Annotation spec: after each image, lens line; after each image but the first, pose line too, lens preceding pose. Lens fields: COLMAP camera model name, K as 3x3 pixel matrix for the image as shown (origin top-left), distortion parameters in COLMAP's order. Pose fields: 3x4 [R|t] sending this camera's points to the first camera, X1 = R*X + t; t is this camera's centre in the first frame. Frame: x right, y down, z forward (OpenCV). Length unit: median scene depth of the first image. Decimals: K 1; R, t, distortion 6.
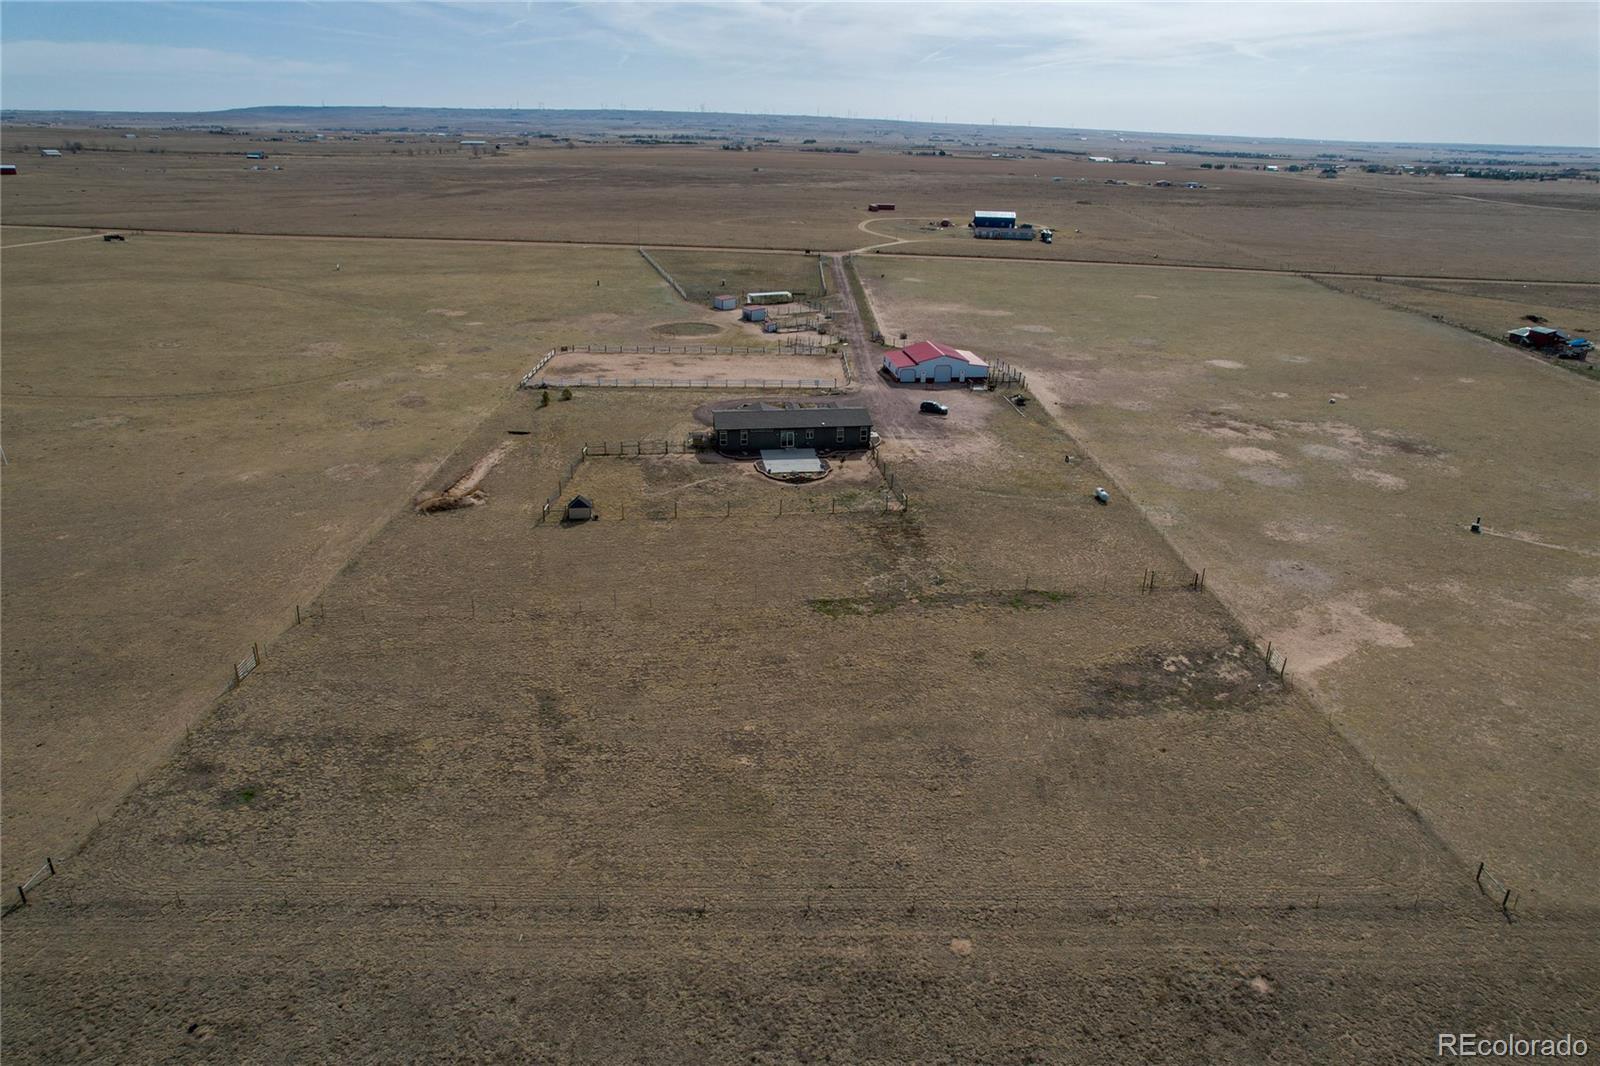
lens RADIAL K [[1030.5, 0, 807.8], [0, 1030.5, 533.9], [0, 0, 1]] dist [-0.081262, 0.074957]
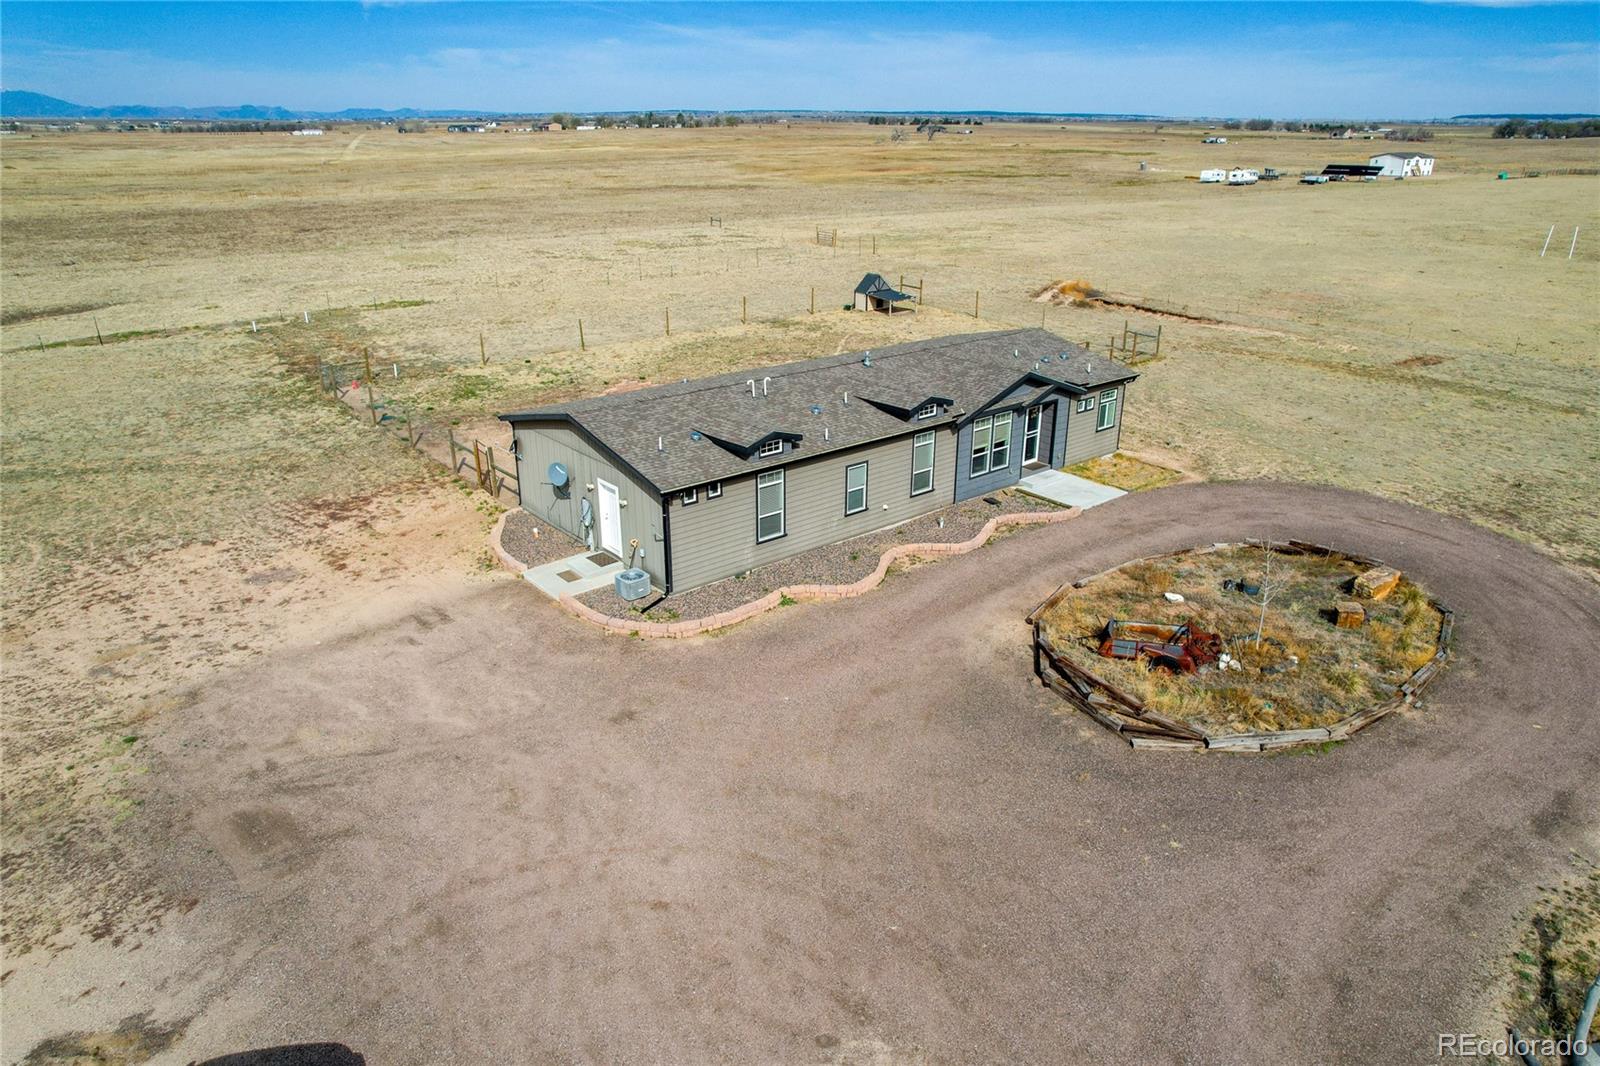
lens RADIAL K [[1030.5, 0, 807.8], [0, 1030.5, 533.9], [0, 0, 1]] dist [-0.081262, 0.074957]
pose [[-0.847423, 0.177651, -0.500314, 0.075818], [-0.215502, 0.746136, 0.629952, -0.149918], [0.485214, 0.641655, -0.594009, 0.717132]]
